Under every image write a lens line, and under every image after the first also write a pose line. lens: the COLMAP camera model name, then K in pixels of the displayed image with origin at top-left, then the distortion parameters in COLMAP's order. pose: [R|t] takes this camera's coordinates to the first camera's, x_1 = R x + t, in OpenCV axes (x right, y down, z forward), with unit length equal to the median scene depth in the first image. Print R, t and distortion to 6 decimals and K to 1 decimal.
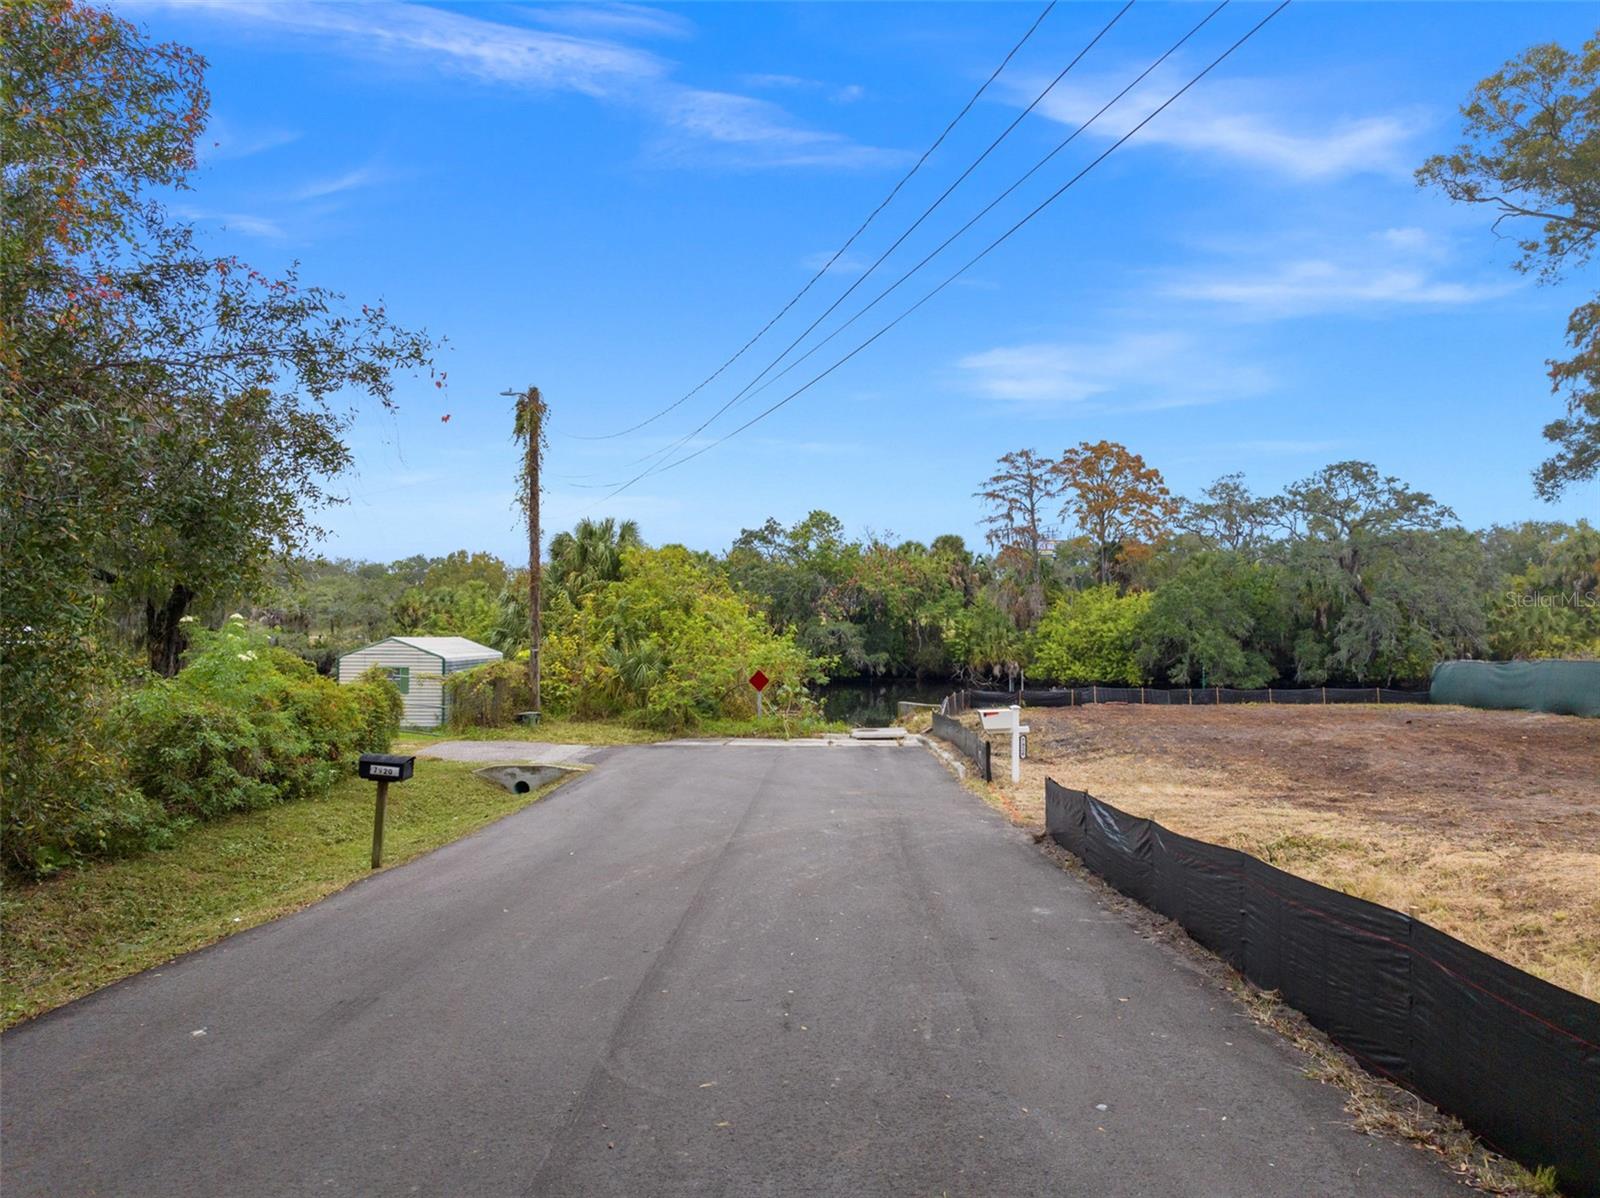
lens RADIAL K [[1110.8, 0, 800.7], [0, 1110.8, 606.8], [0, 0, 1]] dist [-0.066341, 0.031192]
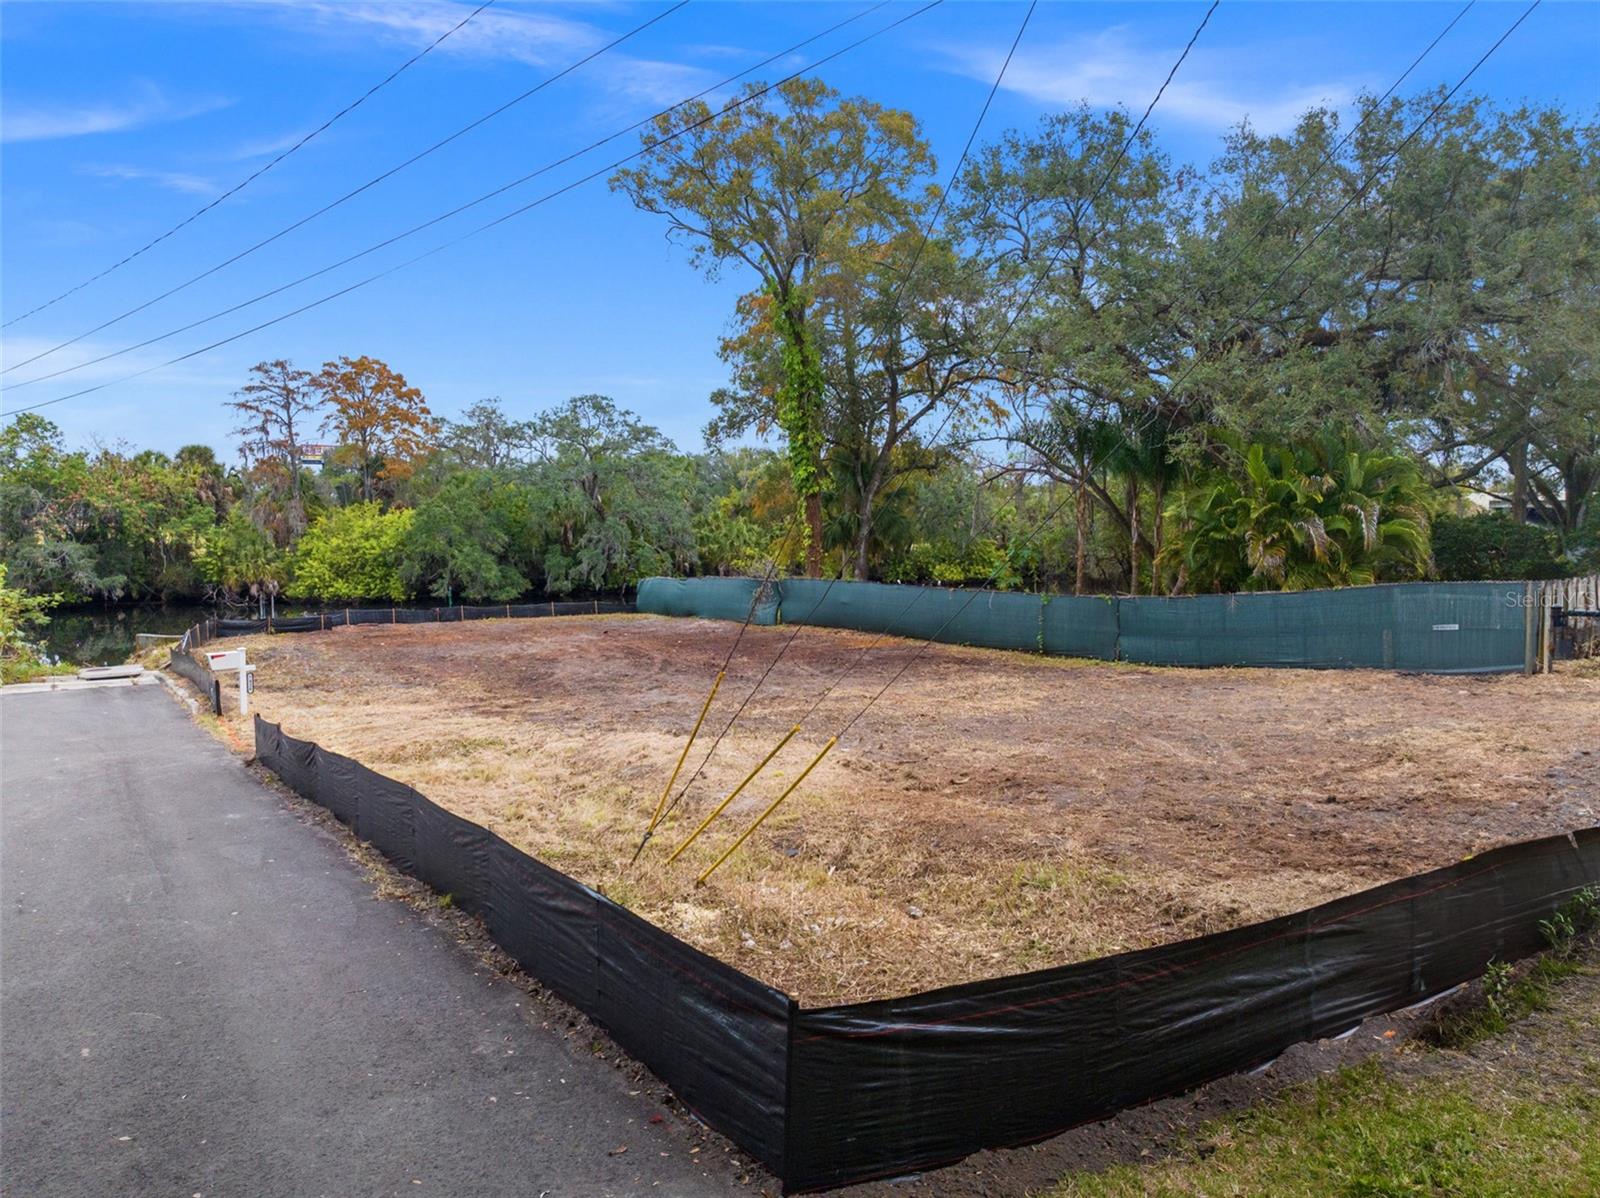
lens RADIAL K [[1110.8, 0, 800.7], [0, 1110.8, 606.8], [0, 0, 1]] dist [-0.066341, 0.031192]
pose [[0.807682, -0.043182, 0.588035, -0.000111], [-0.006973, 0.996545, 0.082758, -0.010388], [-0.589577, -0.070943, 0.804590, -0.050174]]
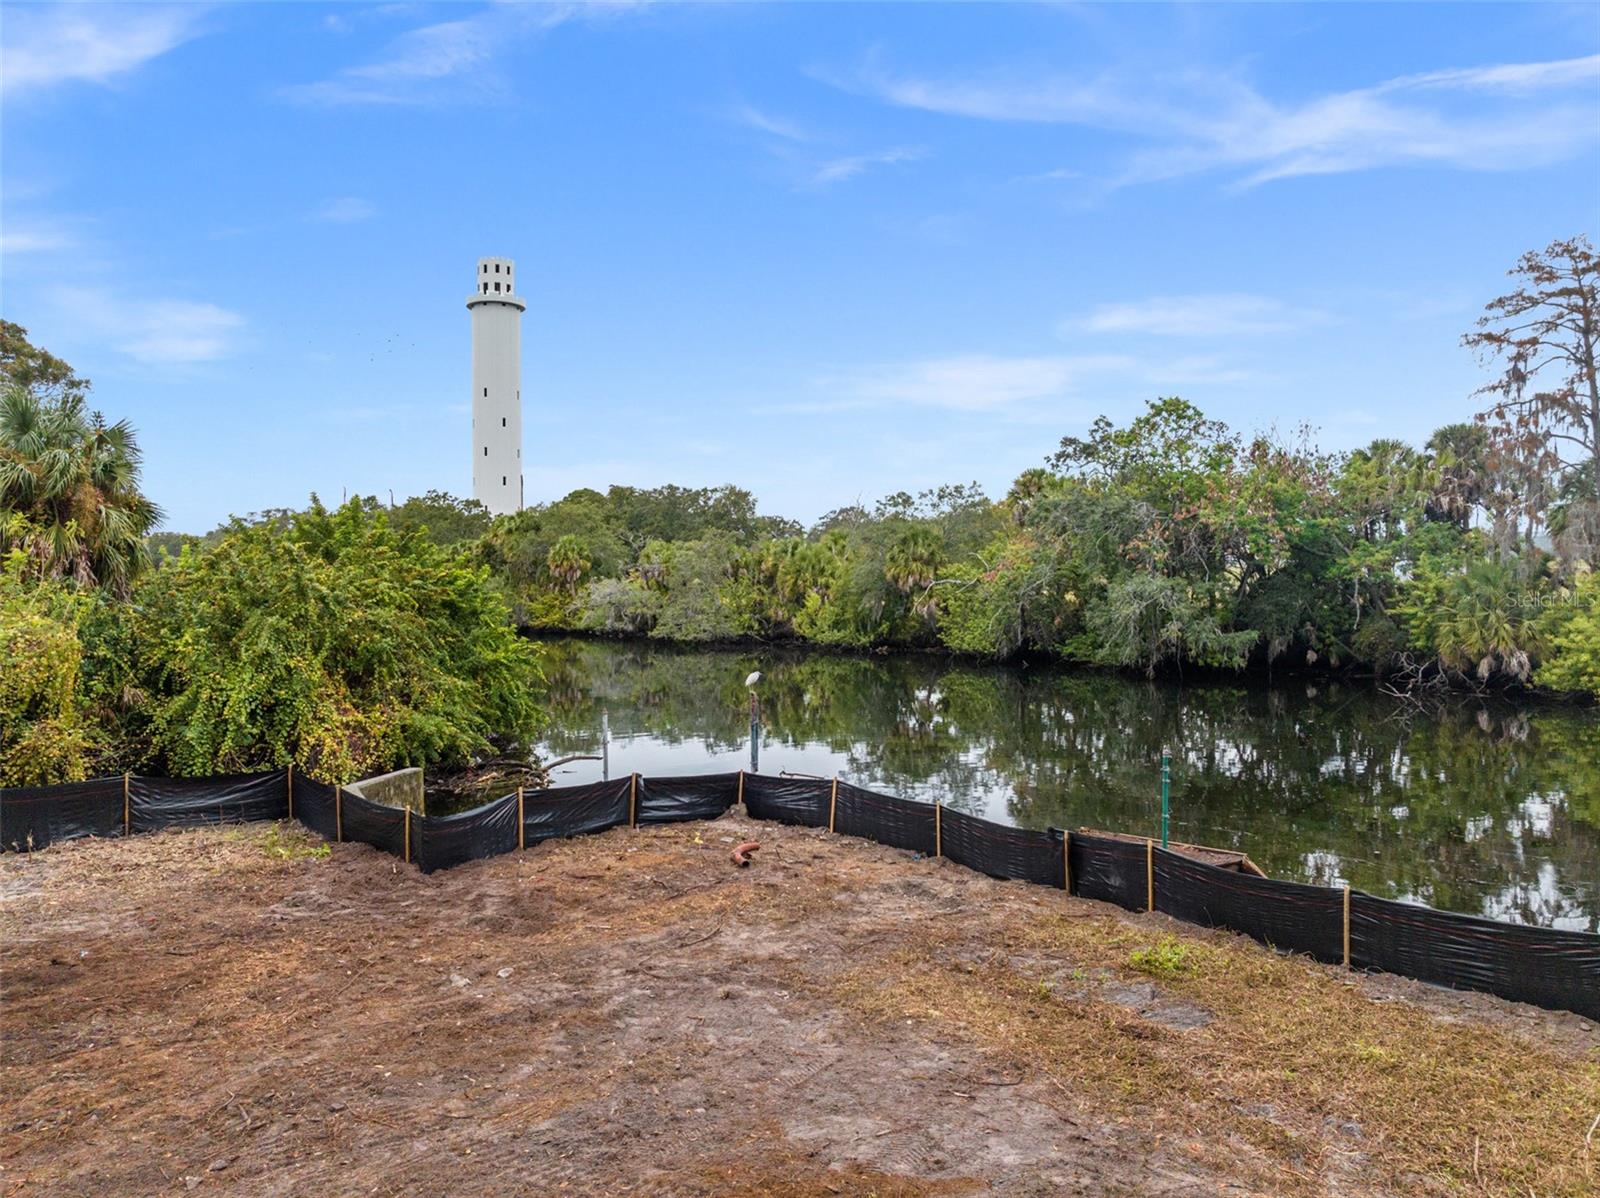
lens RADIAL K [[1121.9, 0, 804.0], [0, 1121.9, 601.4], [0, 0, 1]] dist [-0.043120, 0.003478]
pose [[0.796631, 0.008967, -0.604399, 0.240950], [0.011342, 0.999492, 0.029778, 0.006410], [0.604359, -0.030577, 0.796125, 0.392341]]
